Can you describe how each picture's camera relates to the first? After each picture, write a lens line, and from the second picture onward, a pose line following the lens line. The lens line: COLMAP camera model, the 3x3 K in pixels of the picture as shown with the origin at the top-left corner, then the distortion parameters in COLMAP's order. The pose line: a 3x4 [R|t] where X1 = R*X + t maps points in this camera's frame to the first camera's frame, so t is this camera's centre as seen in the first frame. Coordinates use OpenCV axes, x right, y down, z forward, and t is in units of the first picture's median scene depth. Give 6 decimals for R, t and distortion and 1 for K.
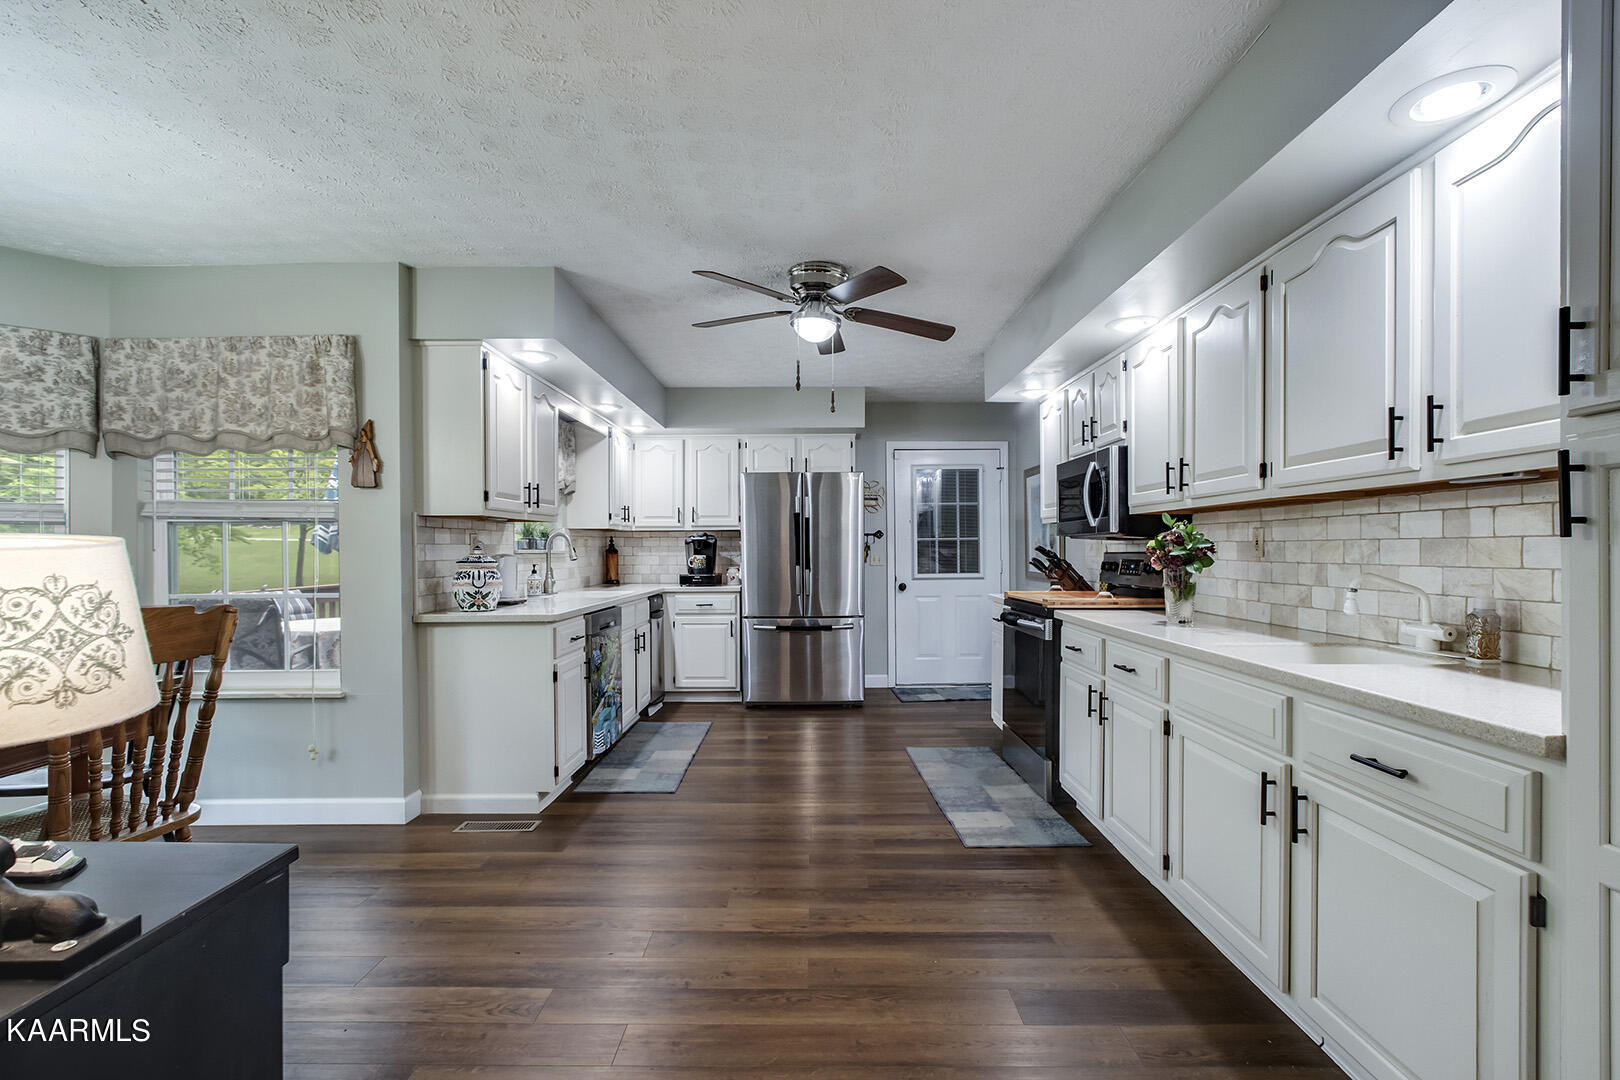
lens RADIAL K [[747.0, 0, 814.7], [0, 747.0, 555.4], [0, 0, 1]] dist [-0.011952, 0.005098]
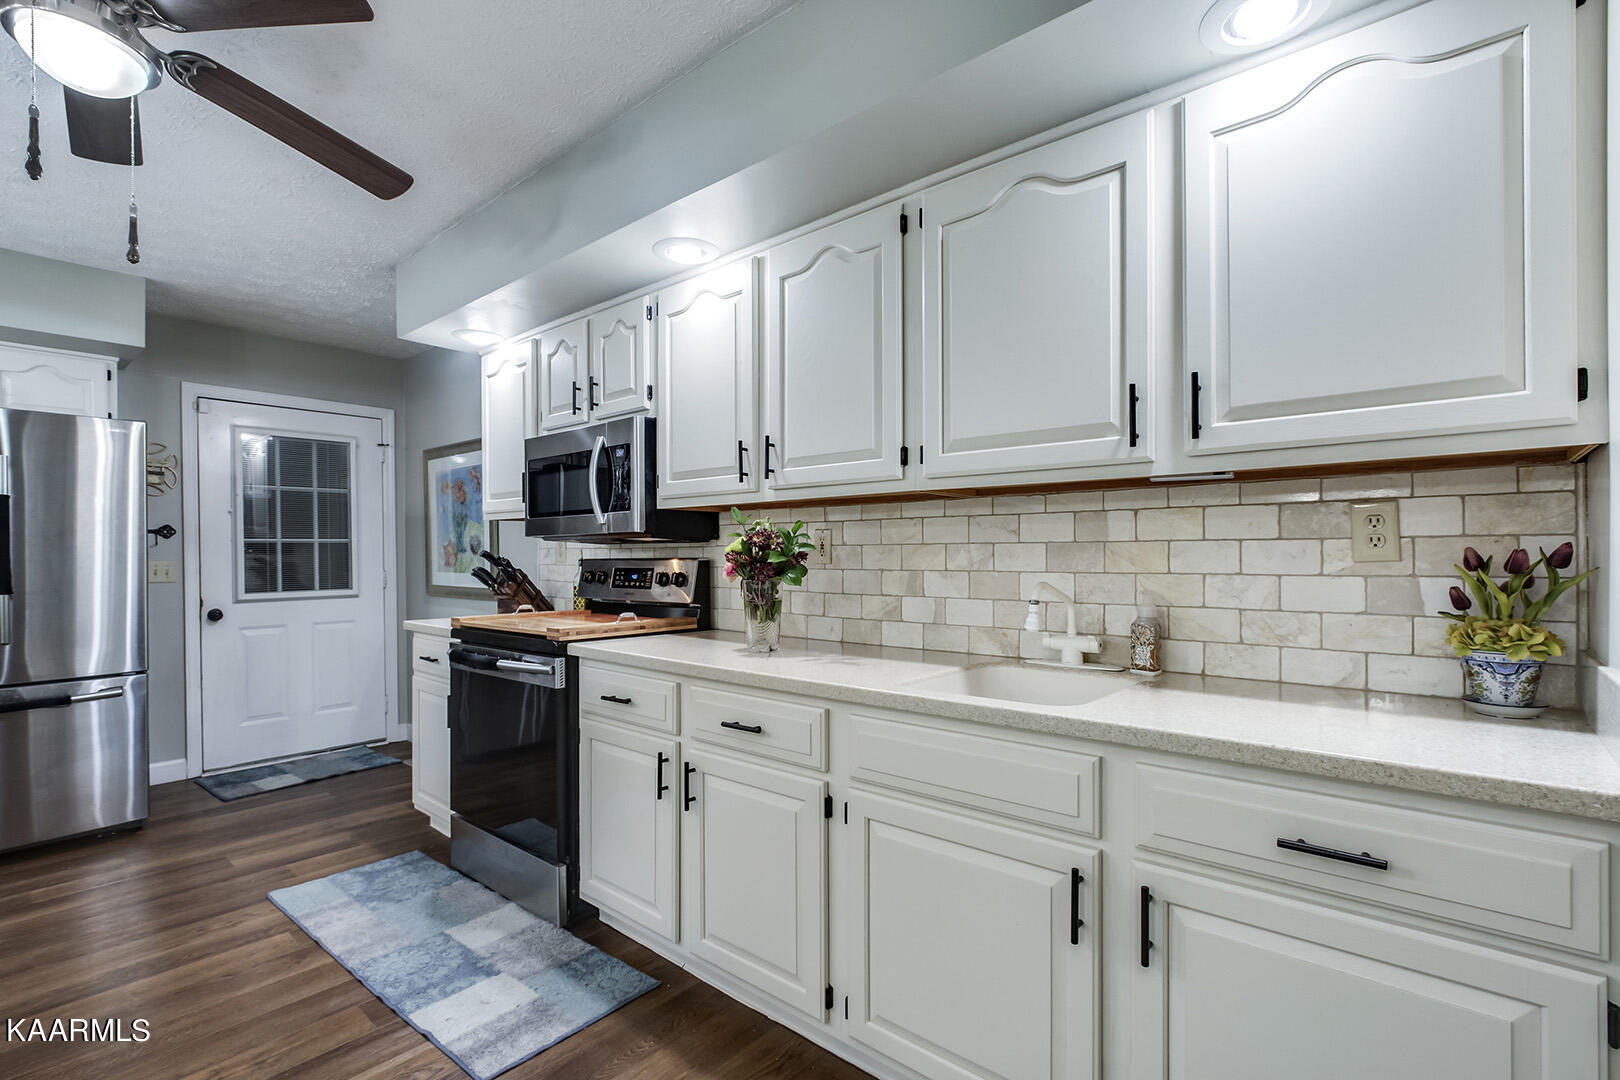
lens RADIAL K [[747.0, 0, 814.7], [0, 747.0, 555.4], [0, 0, 1]] dist [-0.011952, 0.005098]
pose [[0.654840, -0.001466, 0.755766, -0.048945], [0.007805, 0.999958, -0.004822, -0.002788], [-0.755727, 0.009056, 0.654824, 0.385155]]
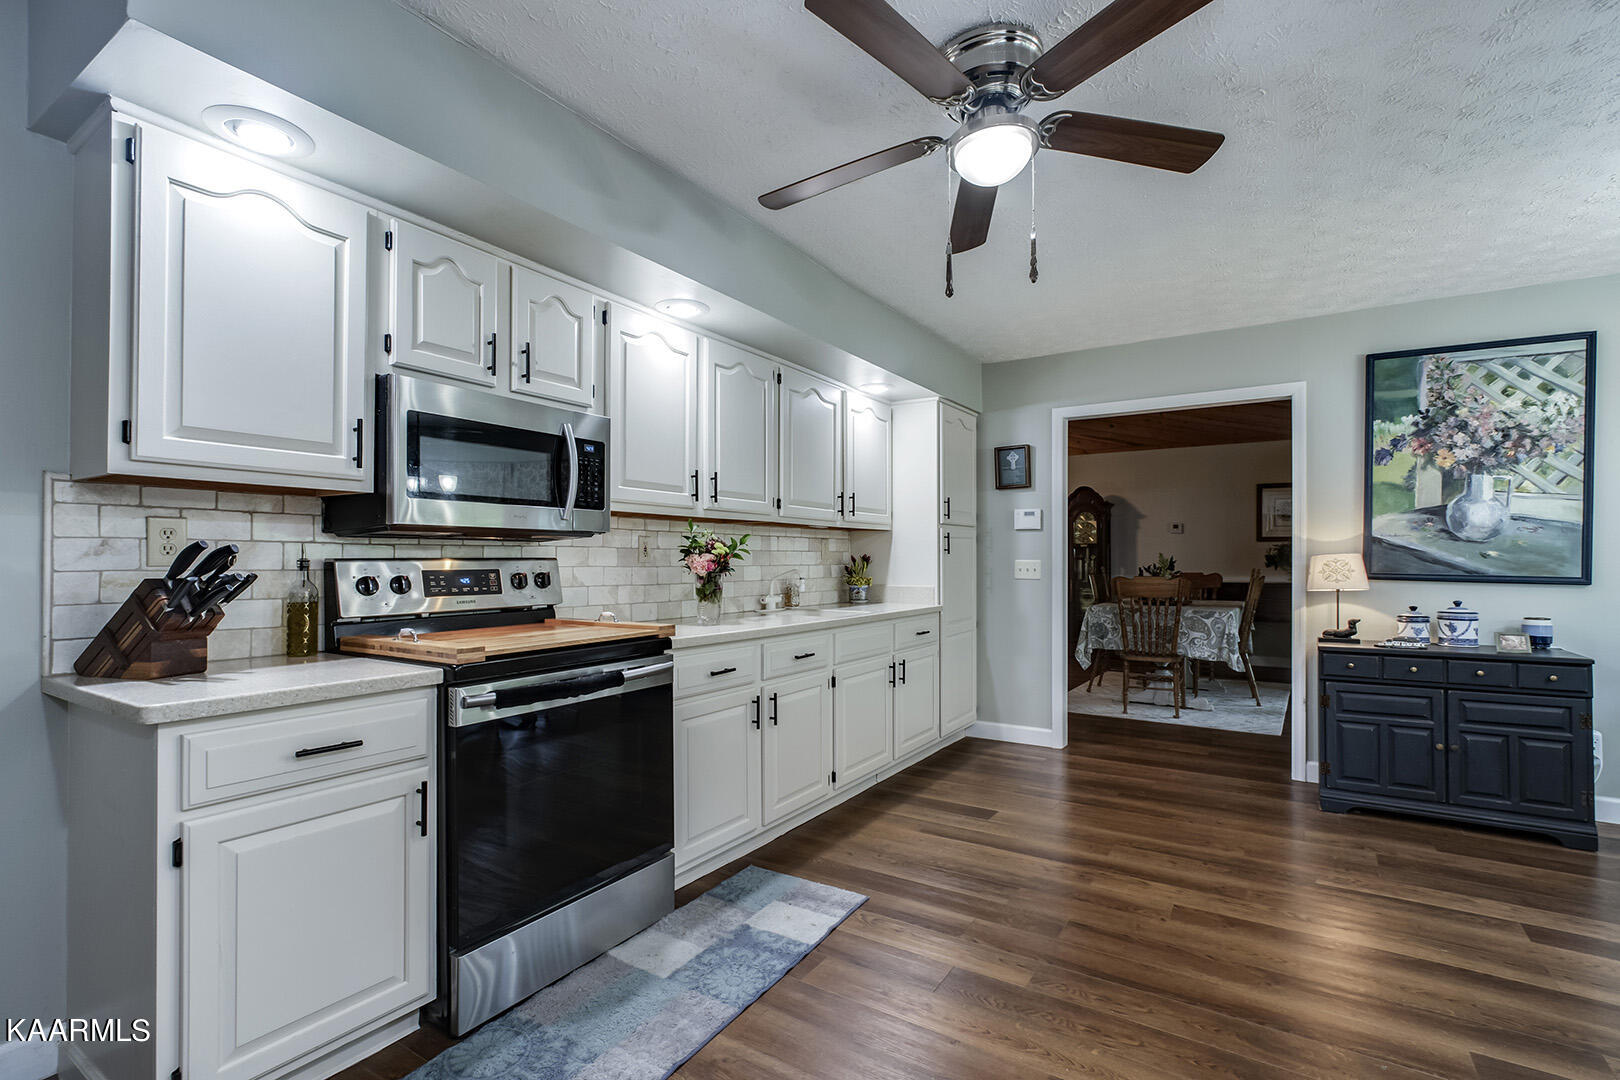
lens RADIAL K [[747.0, 0, 814.7], [0, 747.0, 555.4], [0, 0, 1]] dist [-0.011952, 0.005098]
pose [[-0.840463, 0.003291, 0.541859, -0.189715], [0.004445, 0.999990, 0.000821, -0.007191], [-0.541851, 0.003098, -0.840469, 1.549590]]
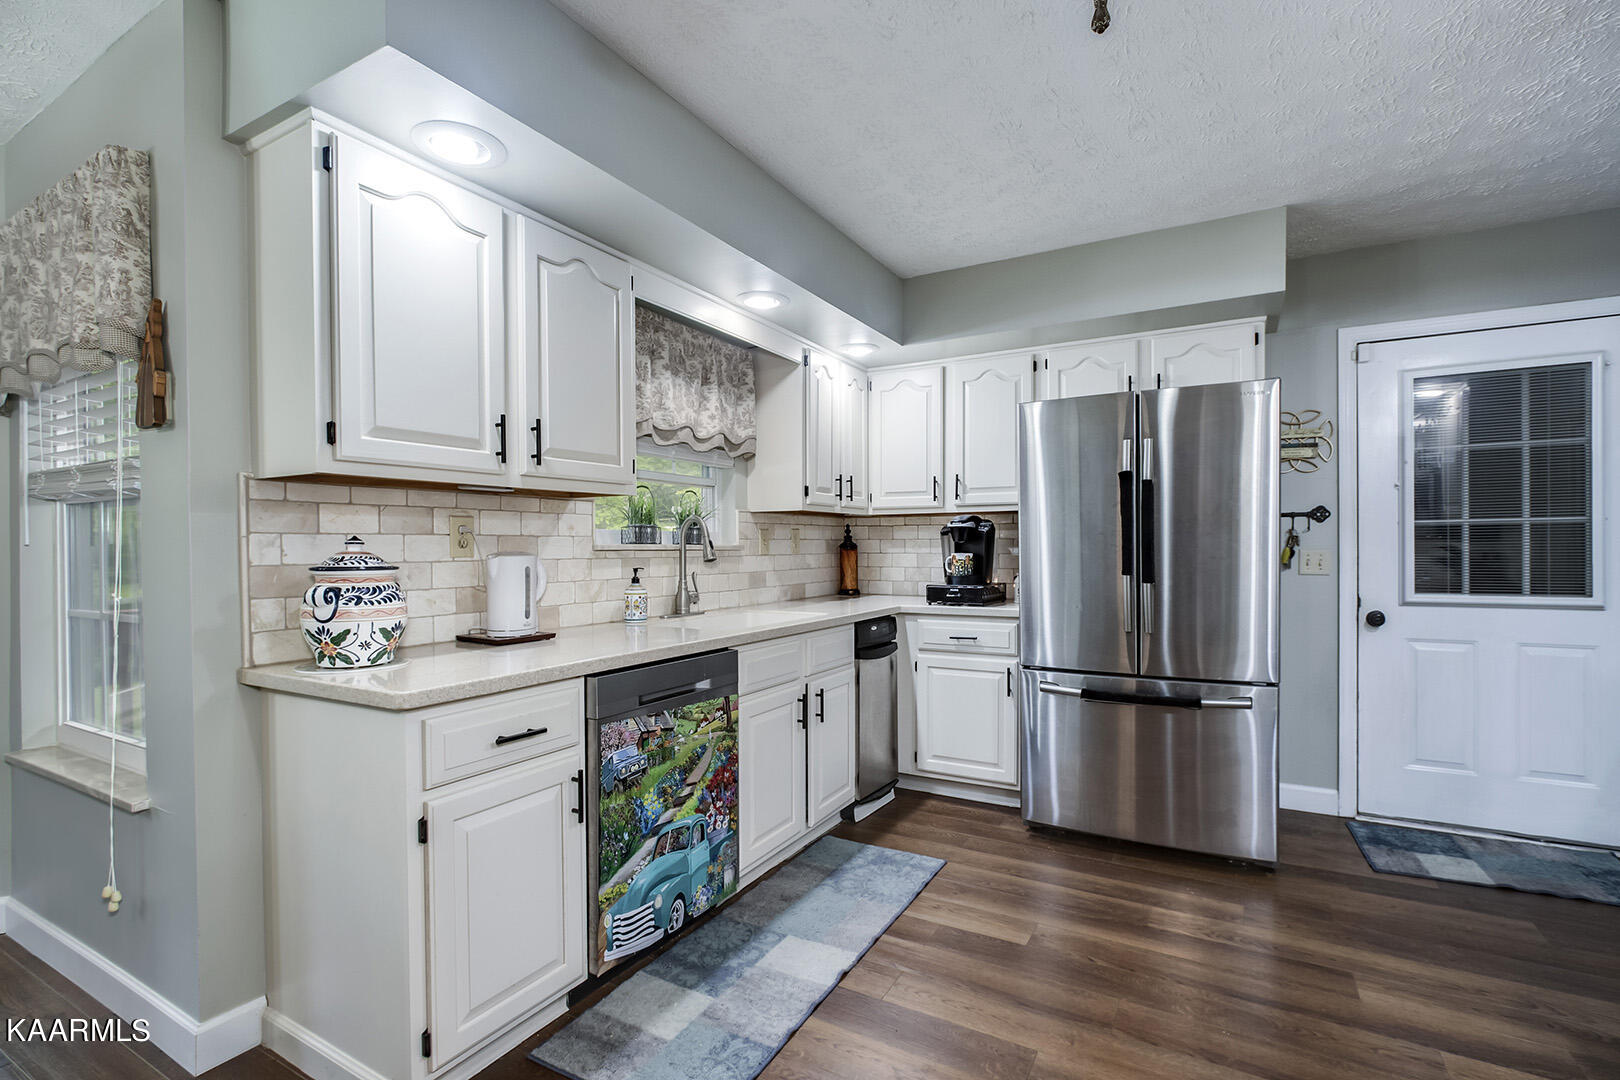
lens RADIAL K [[747.0, 0, 814.7], [0, 747.0, 555.4], [0, 0, 1]] dist [-0.011952, 0.005098]
pose [[0.869468, 0.006633, -0.493944, 0.070732], [-0.003087, 0.999963, 0.007995, -0.005140], [0.493979, -0.005426, 0.869457, 0.738018]]
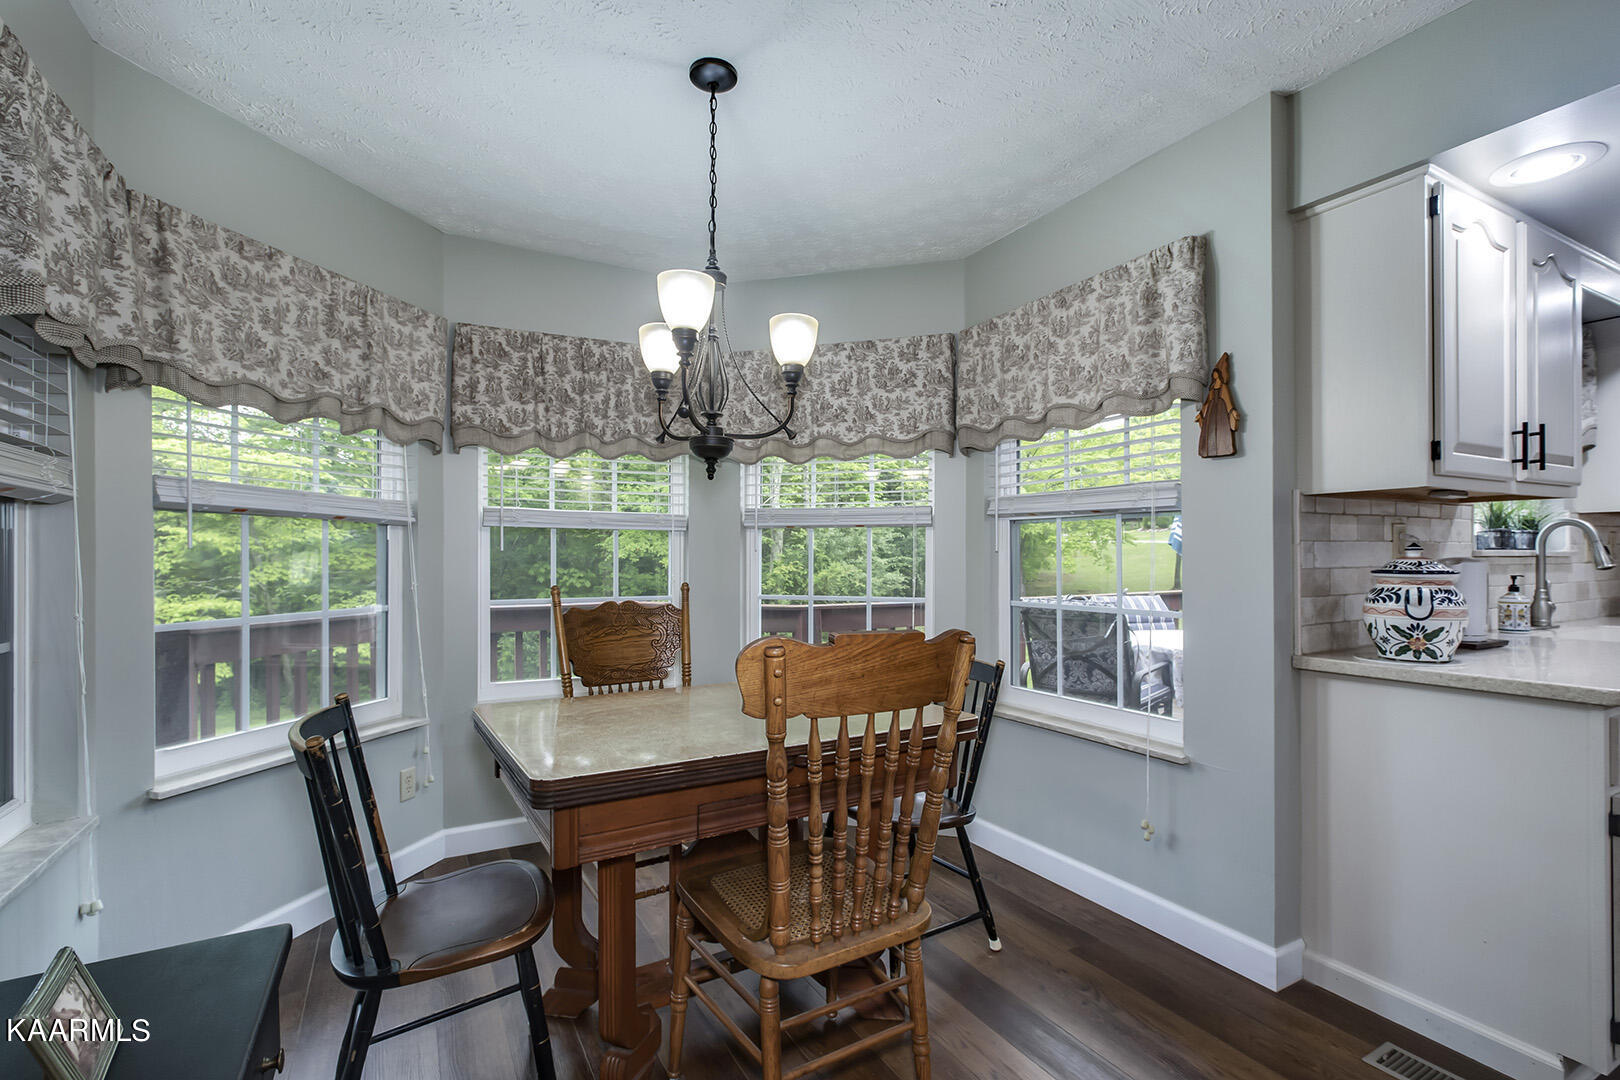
lens RADIAL K [[747.0, 0, 814.7], [0, 747.0, 555.4], [0, 0, 1]] dist [-0.011952, 0.005098]
pose [[0.484983, 0.003886, -0.874515, -0.189000], [-0.004578, 0.999988, 0.001905, -0.002756], [0.874512, 0.003080, 0.484995, 0.347411]]
